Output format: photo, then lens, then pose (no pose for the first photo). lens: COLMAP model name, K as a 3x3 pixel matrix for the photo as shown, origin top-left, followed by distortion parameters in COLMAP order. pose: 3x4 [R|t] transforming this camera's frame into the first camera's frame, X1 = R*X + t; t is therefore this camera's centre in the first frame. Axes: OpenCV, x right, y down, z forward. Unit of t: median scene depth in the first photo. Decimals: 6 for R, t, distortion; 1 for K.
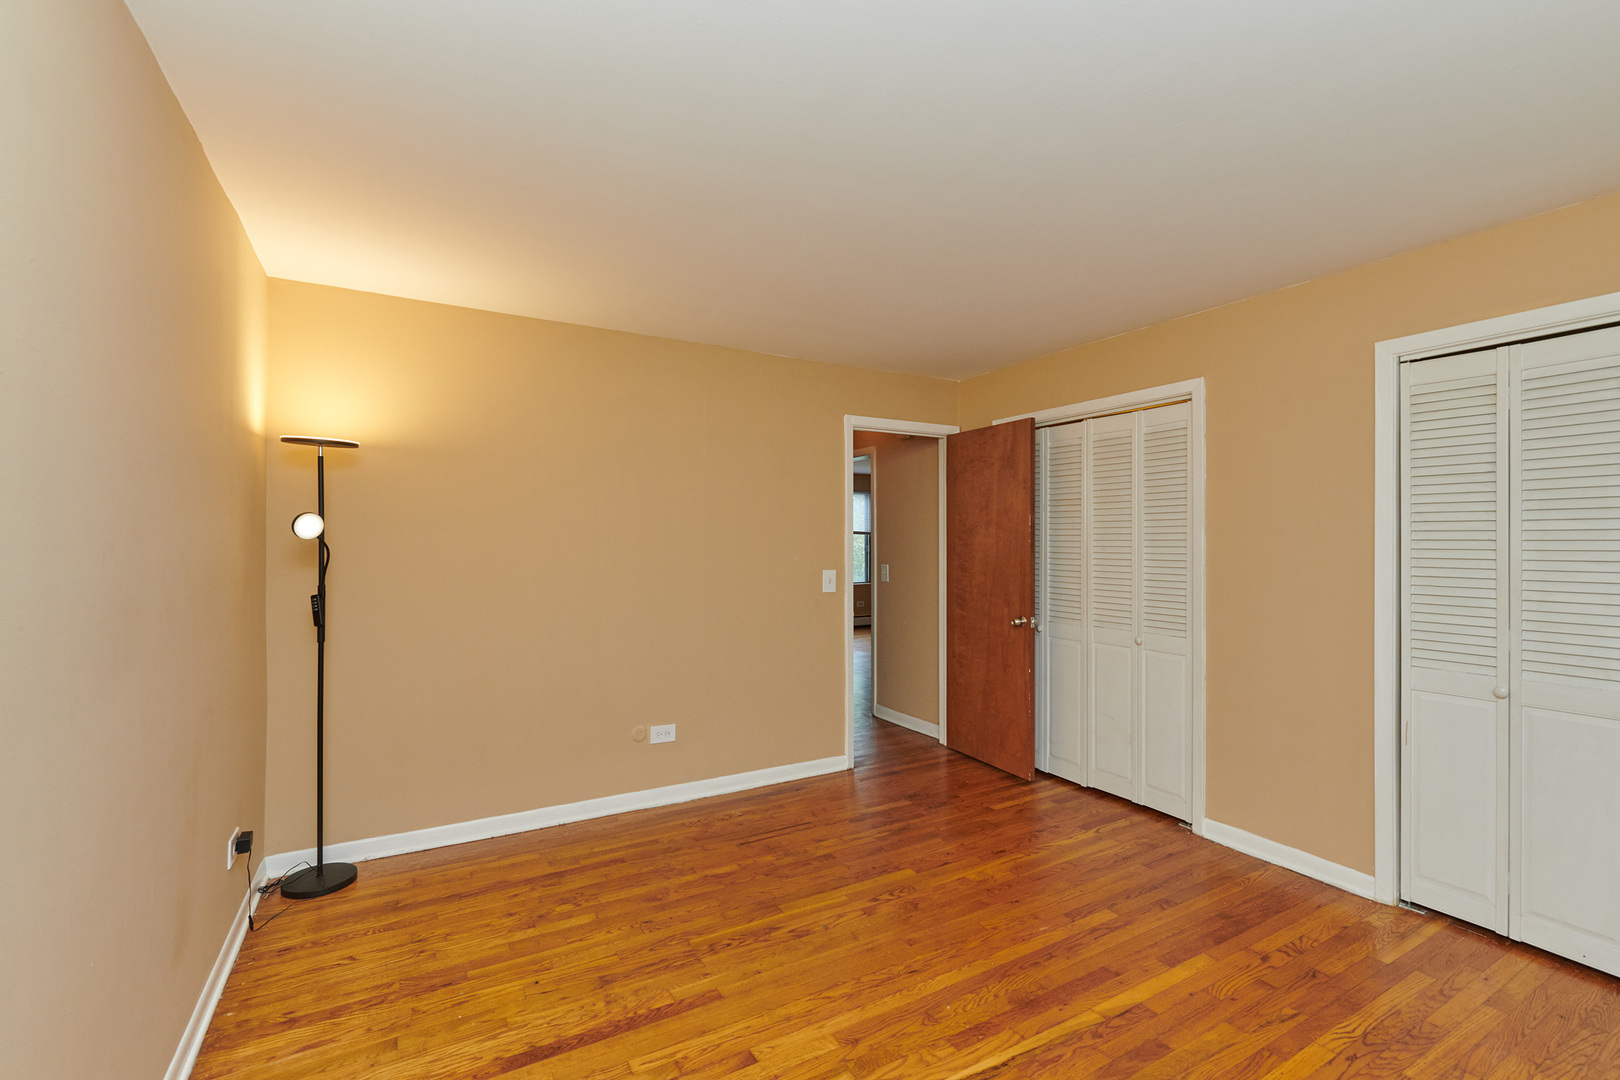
lens RADIAL K [[692.2, 0, 810.0], [0, 692.2, 540.0], [0, 0, 1]] dist [-0.004208, -0.000467]
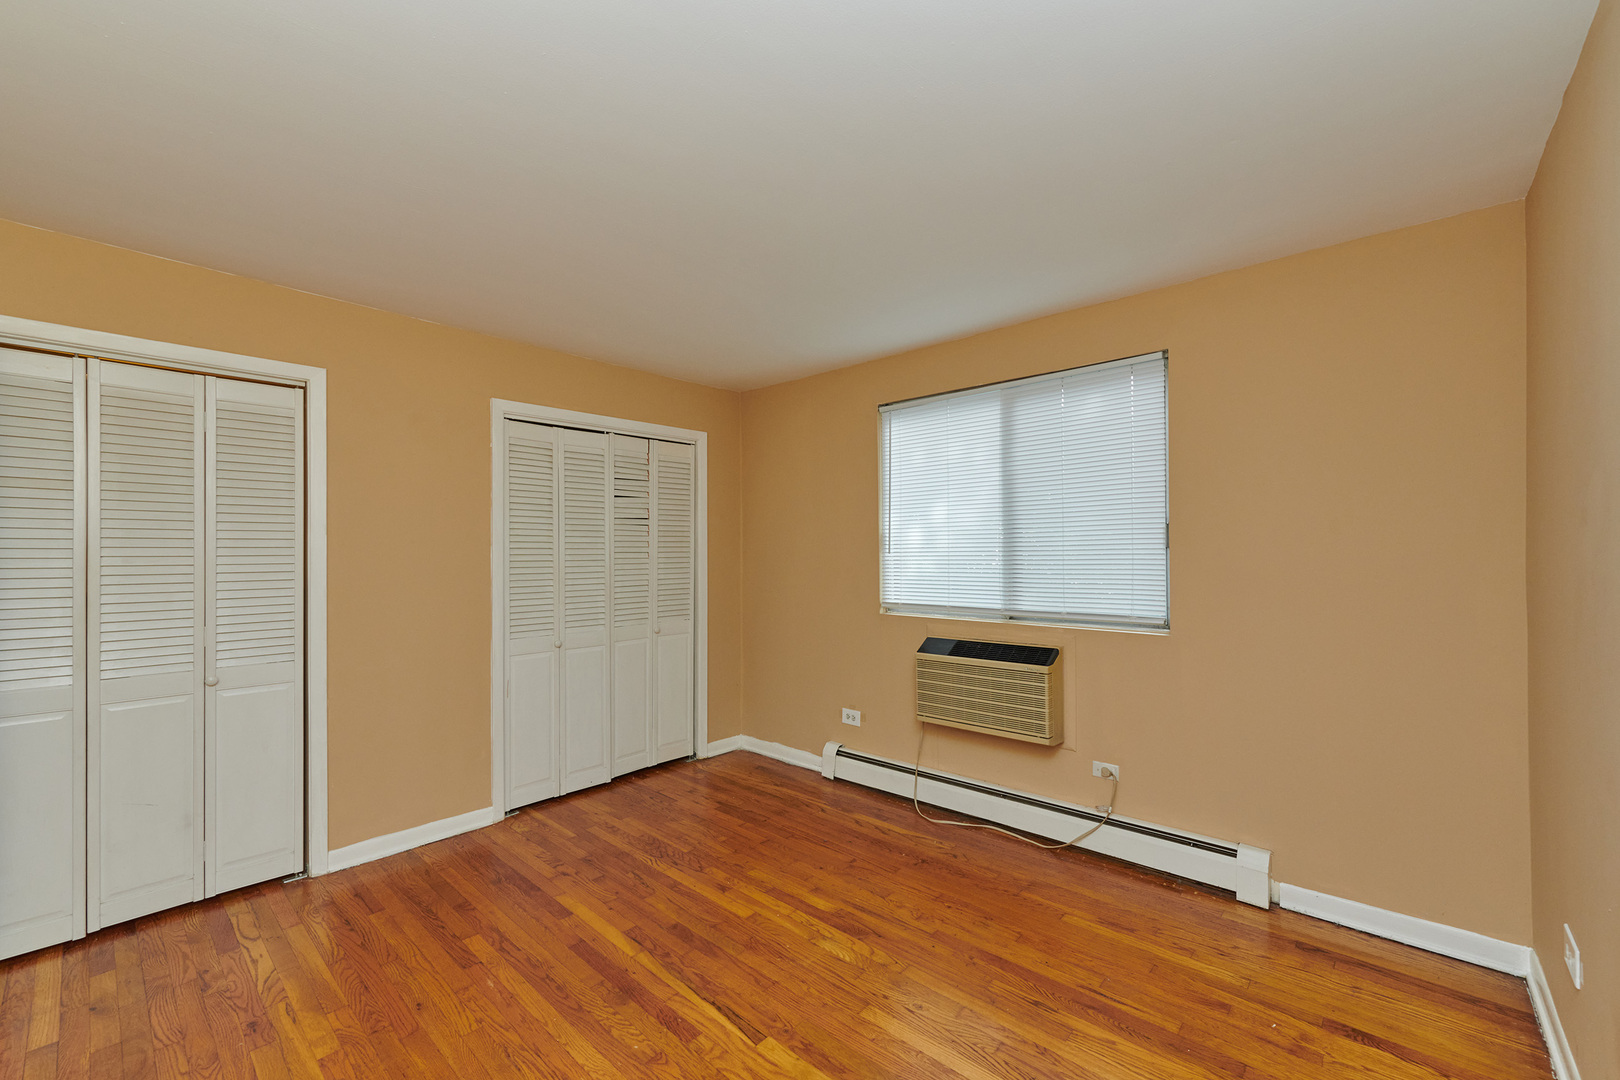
lens RADIAL K [[653.5, 0, 809.7], [0, 653.5, 548.4], [0, 0, 1]] dist [0.000145, -0.000075]
pose [[-0.298133, 0.005583, 0.954508, -0.607280], [0.003264, 0.999983, -0.004830, 0.009355], [-0.954519, 0.001675, -0.298146, 0.884247]]
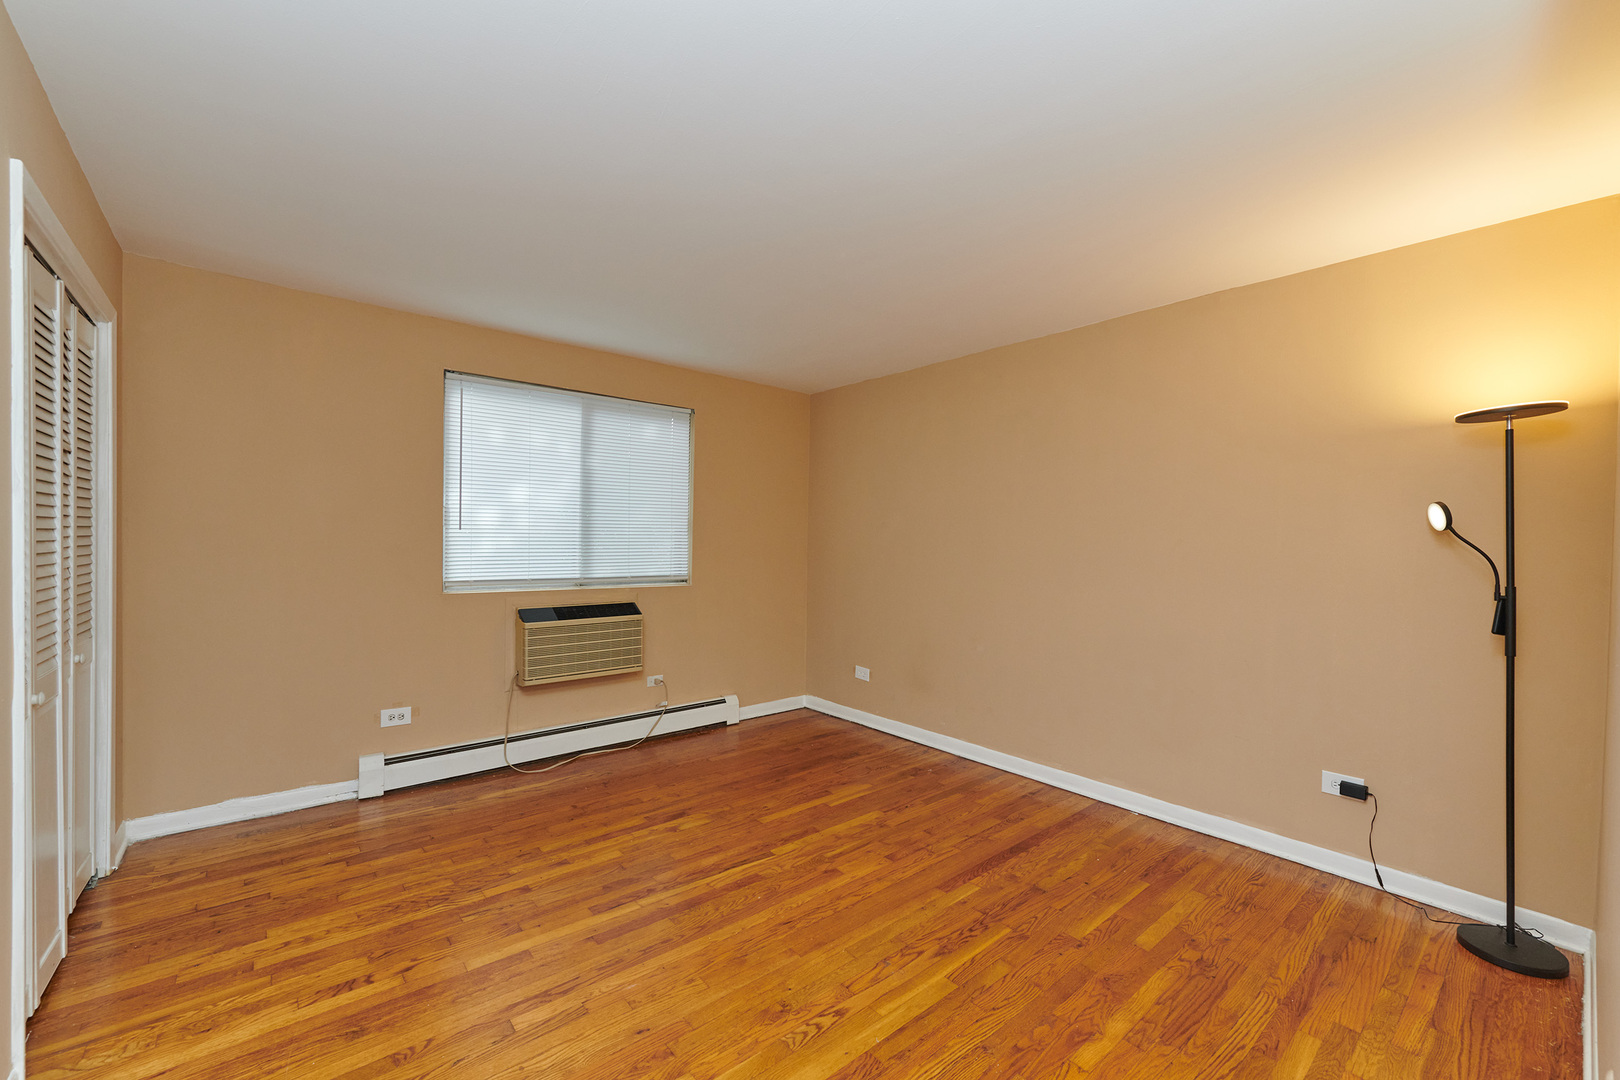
lens RADIAL K [[686.4, 0, 810.0], [0, 686.4, 540.0], [0, 0, 1]] dist [-0.001134, -0.000202]
pose [[-0.982568, -0.016105, -0.185207, 0.297250], [-0.015594, 0.999870, -0.004219, 0.031140], [0.185250, -0.001257, -0.982691, 1.901522]]
